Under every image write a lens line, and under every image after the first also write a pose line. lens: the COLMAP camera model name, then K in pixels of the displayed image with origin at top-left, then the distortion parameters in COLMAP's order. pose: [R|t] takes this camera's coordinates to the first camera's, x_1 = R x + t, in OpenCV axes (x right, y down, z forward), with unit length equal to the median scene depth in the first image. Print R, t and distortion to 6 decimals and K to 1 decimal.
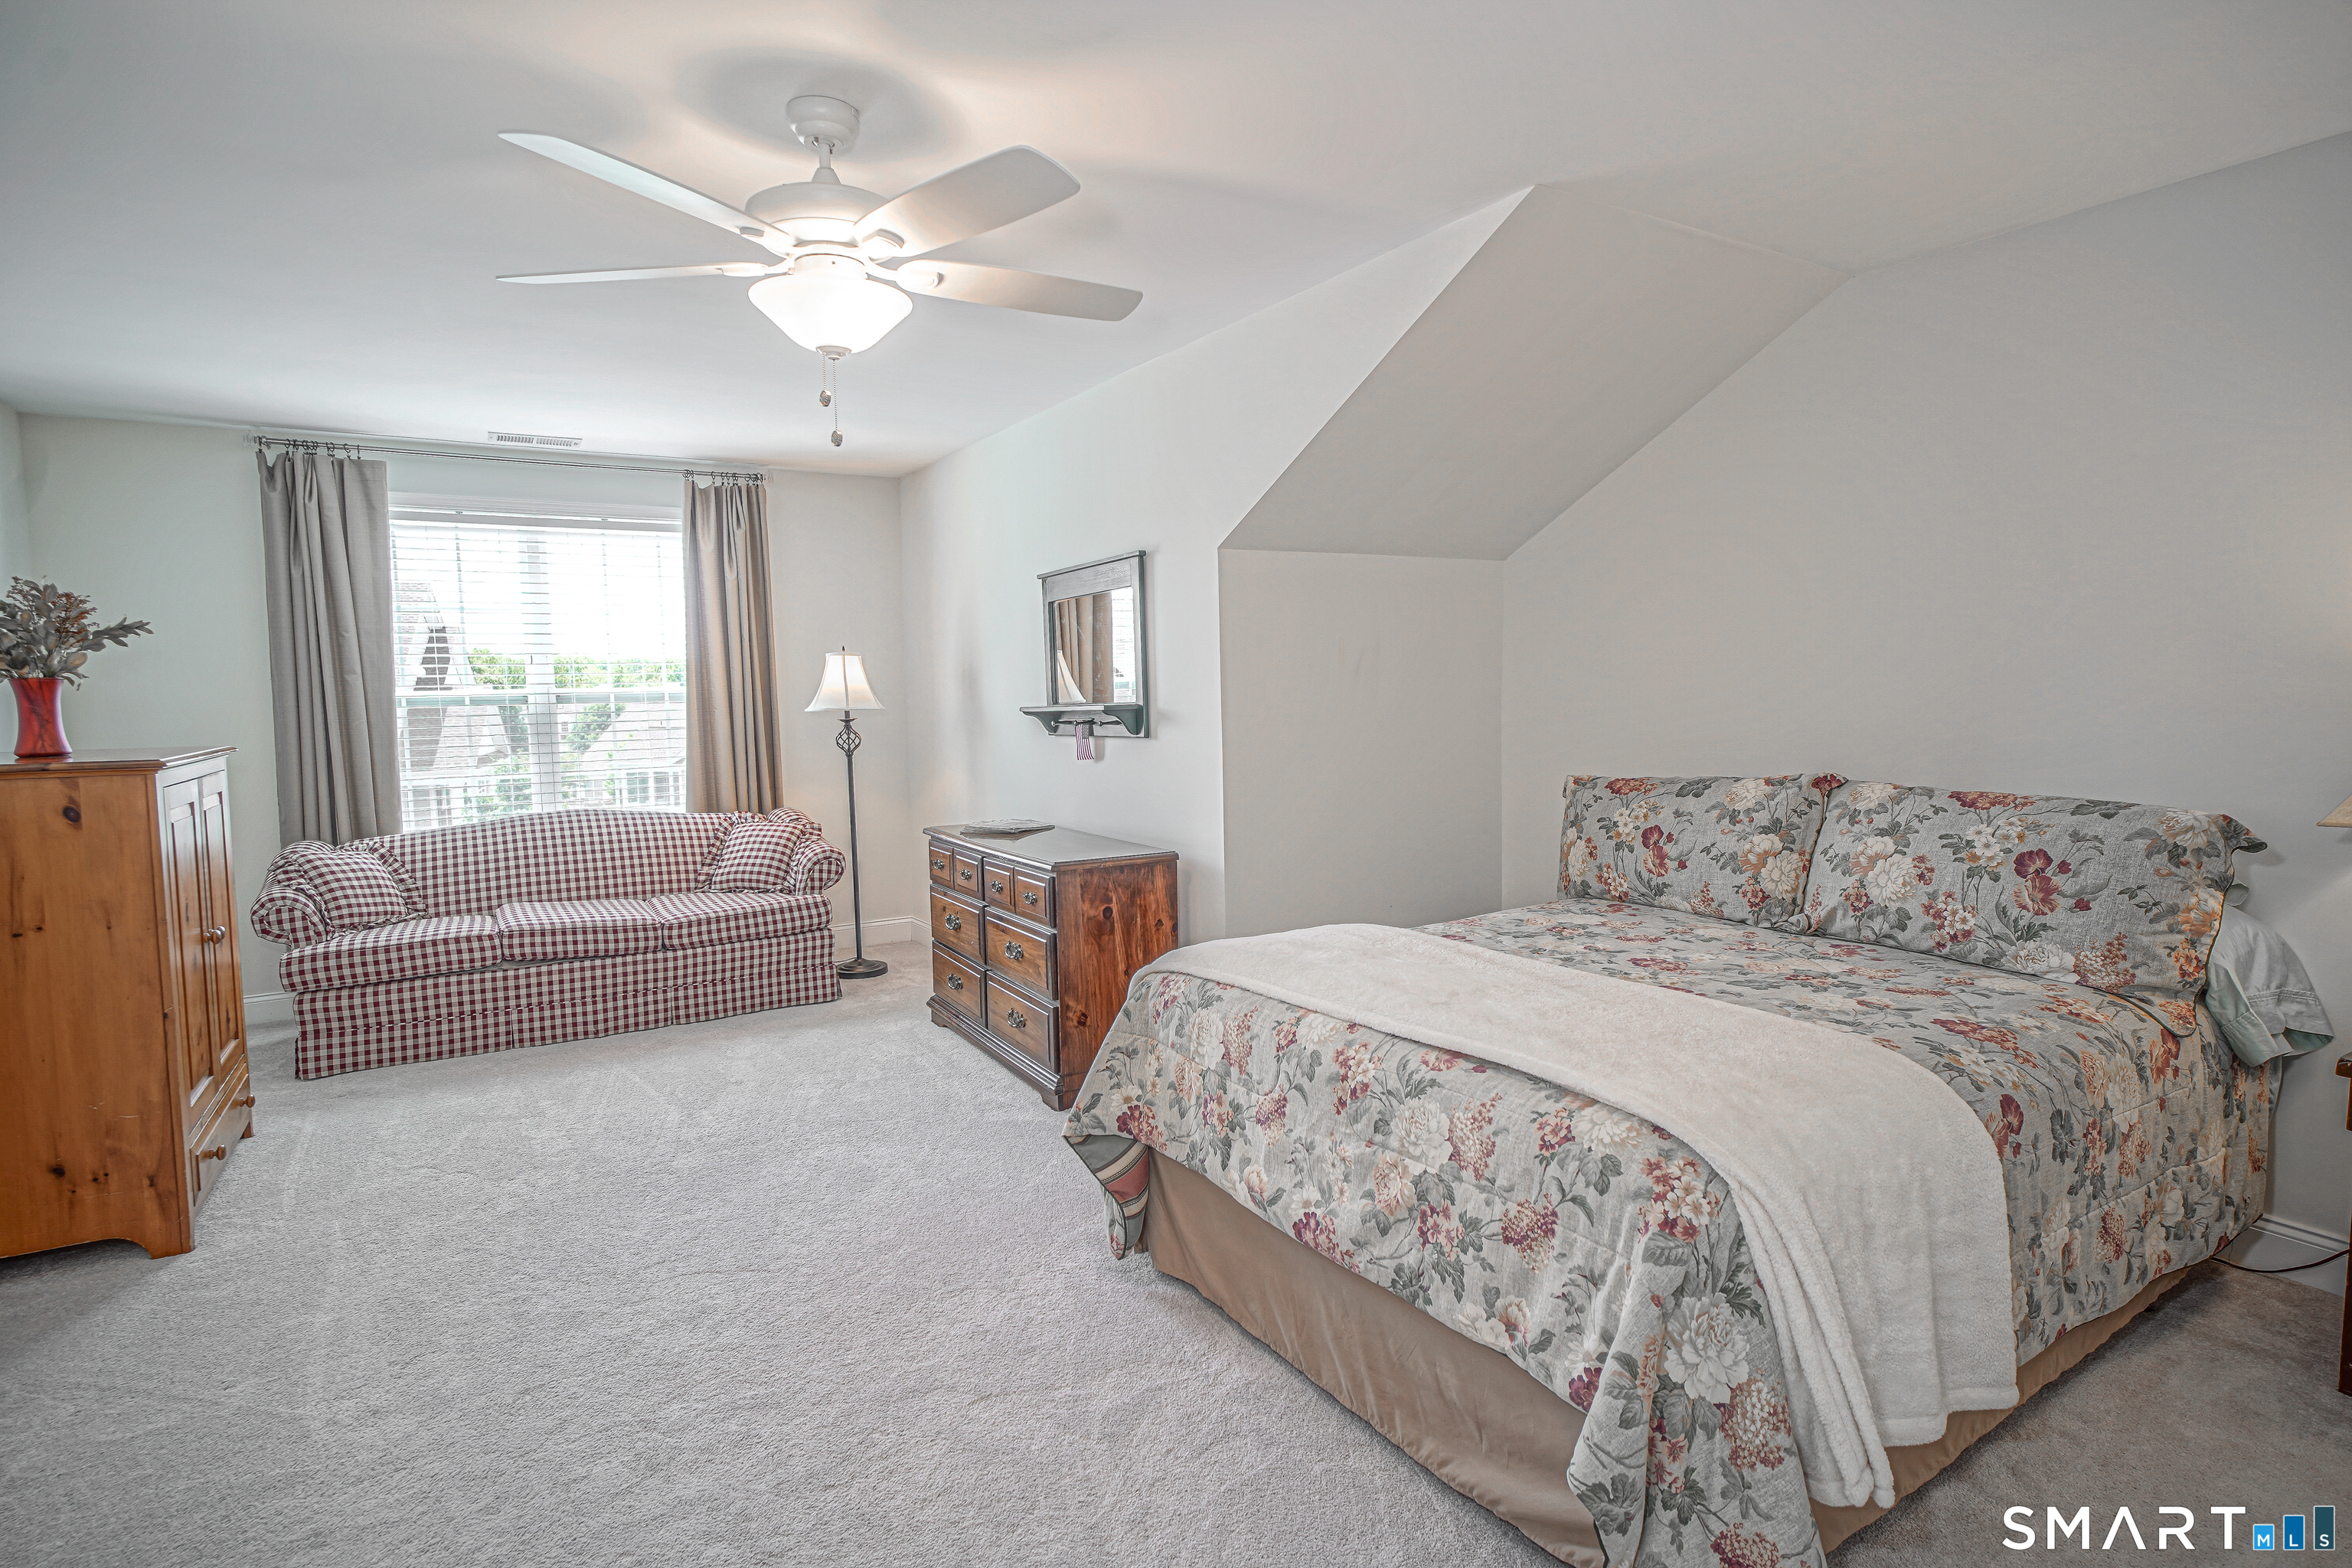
lens RADIAL K [[1189.3, 0, 1173.1], [0, 1189.3, 754.3], [0, 0, 1]] dist [0.000678, 0.000339]
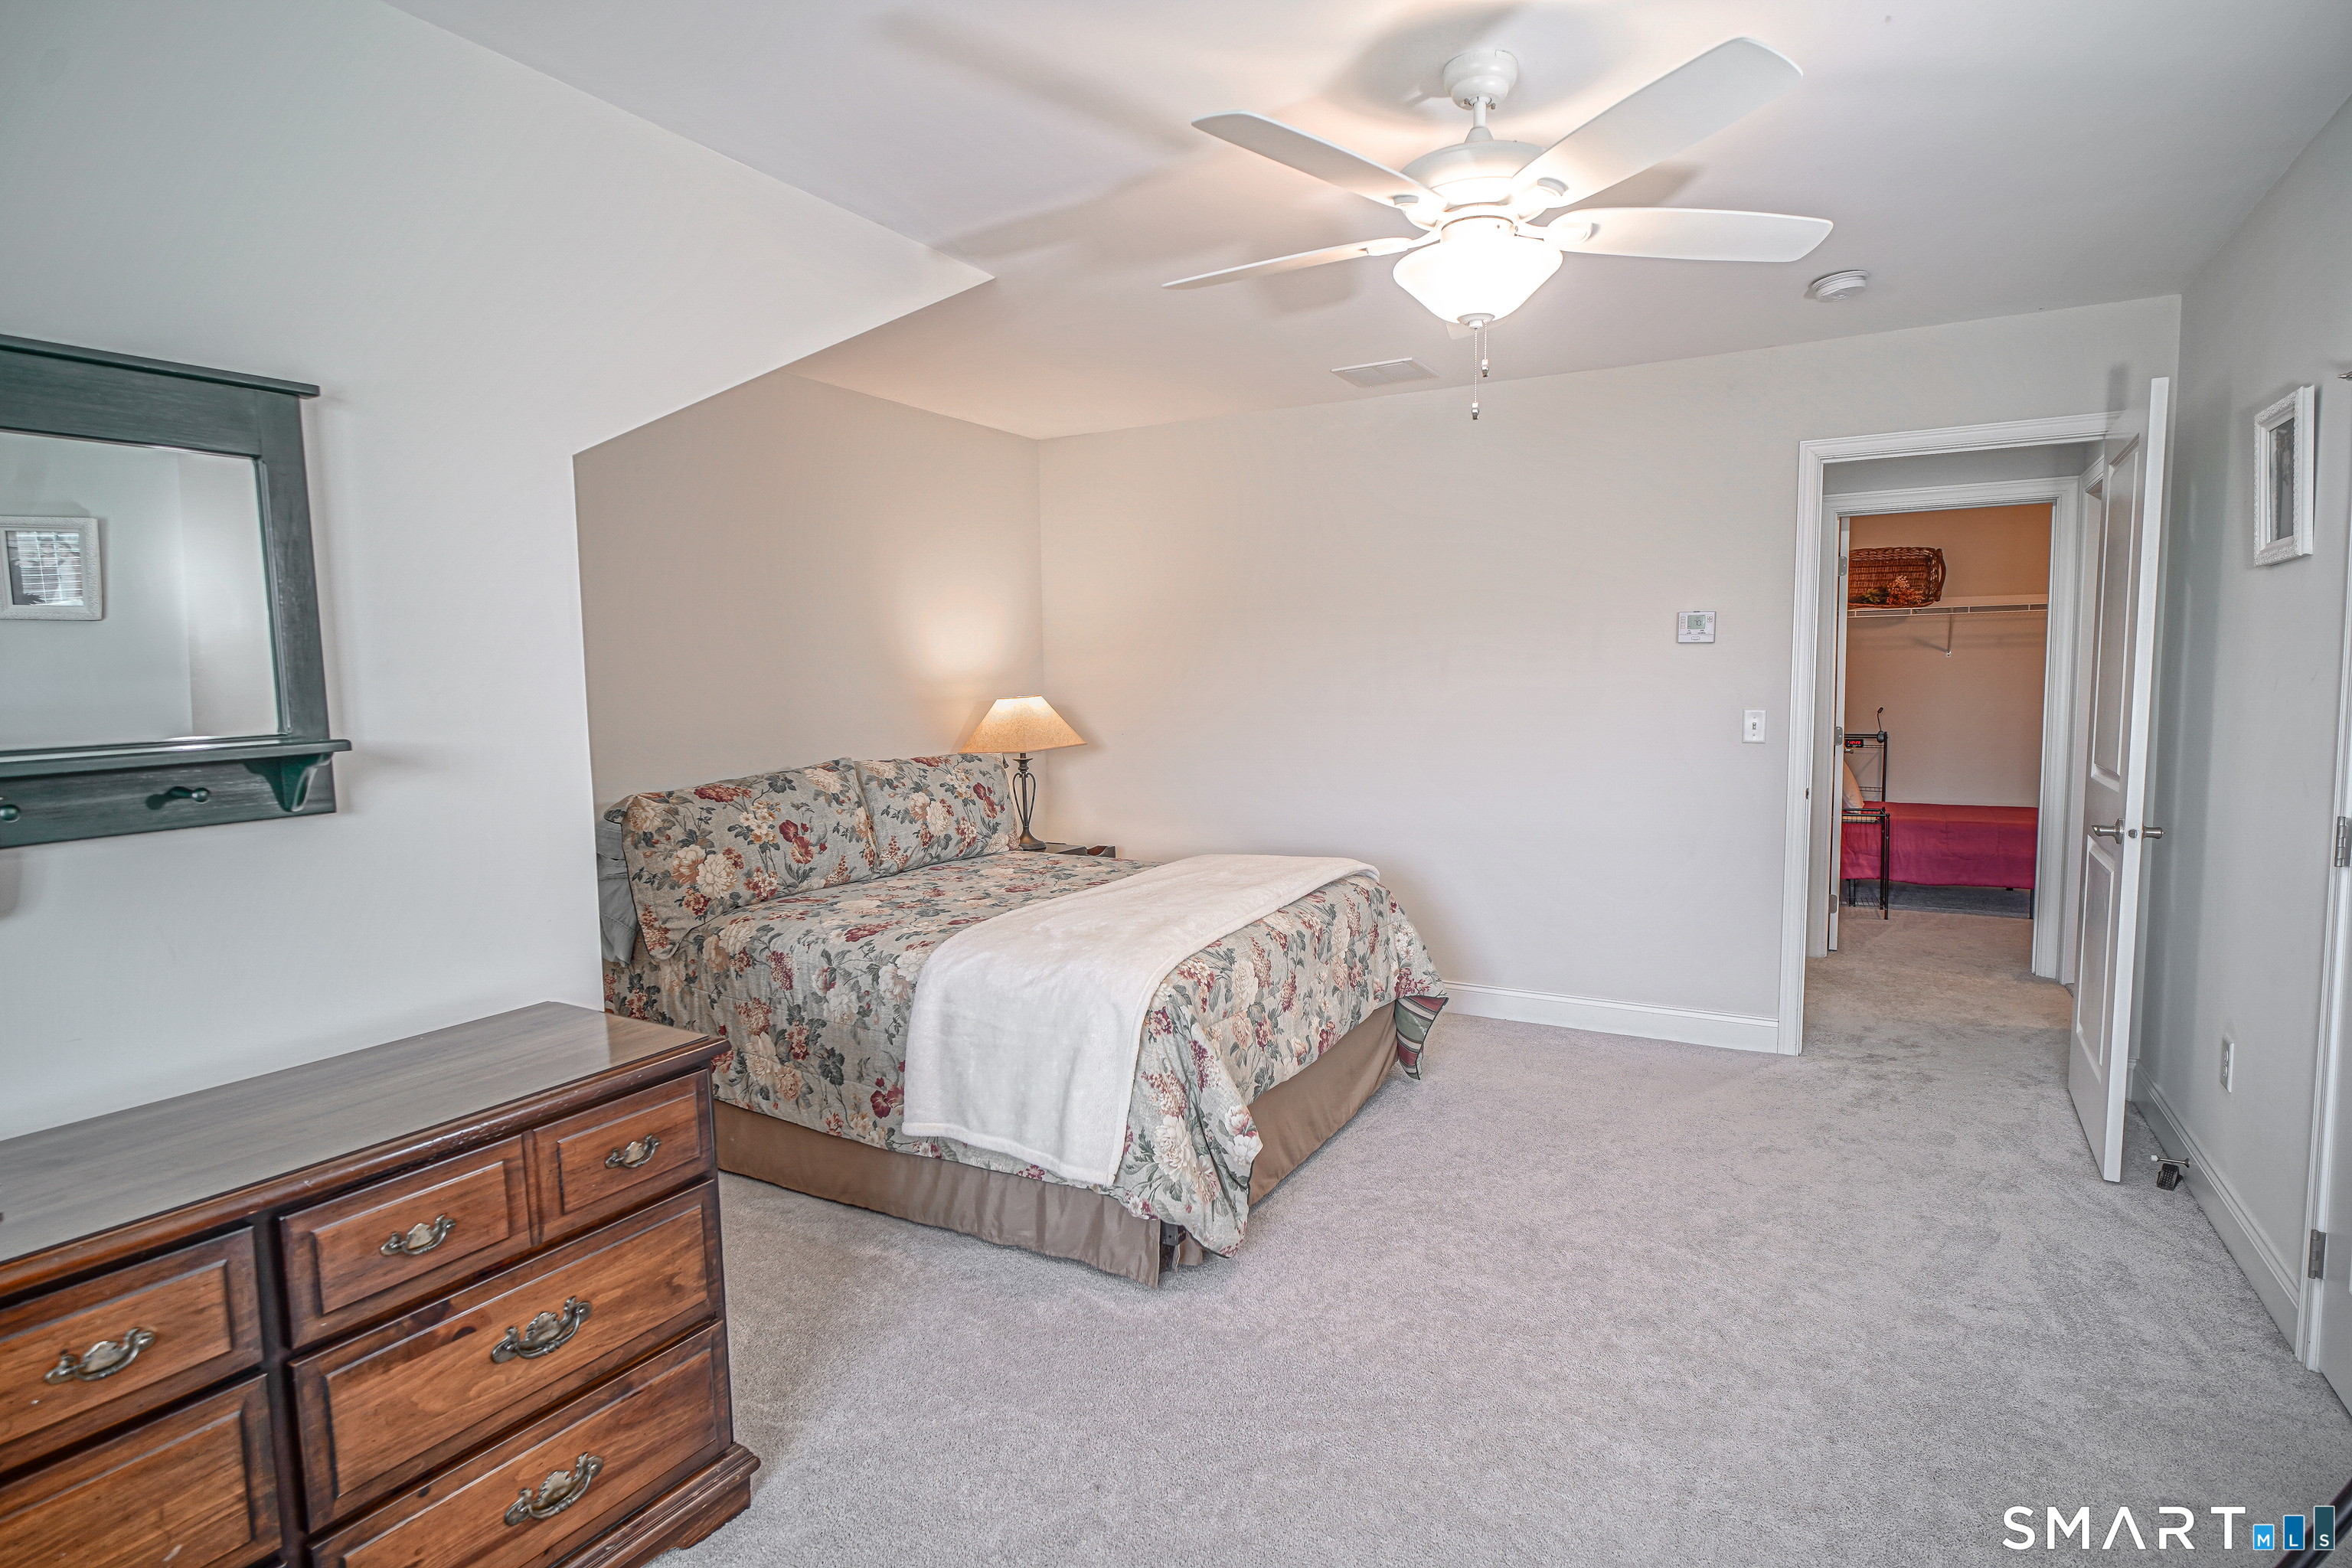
lens RADIAL K [[1189.3, 0, 1173.1], [0, 1189.3, 754.3], [0, 0, 1]] dist [0.000678, 0.000339]
pose [[-0.485803, -0.036926, 0.873288, -0.727578], [0.068807, 0.994391, 0.080324, -0.064508], [-0.871356, 0.099110, -0.480538, 1.233576]]
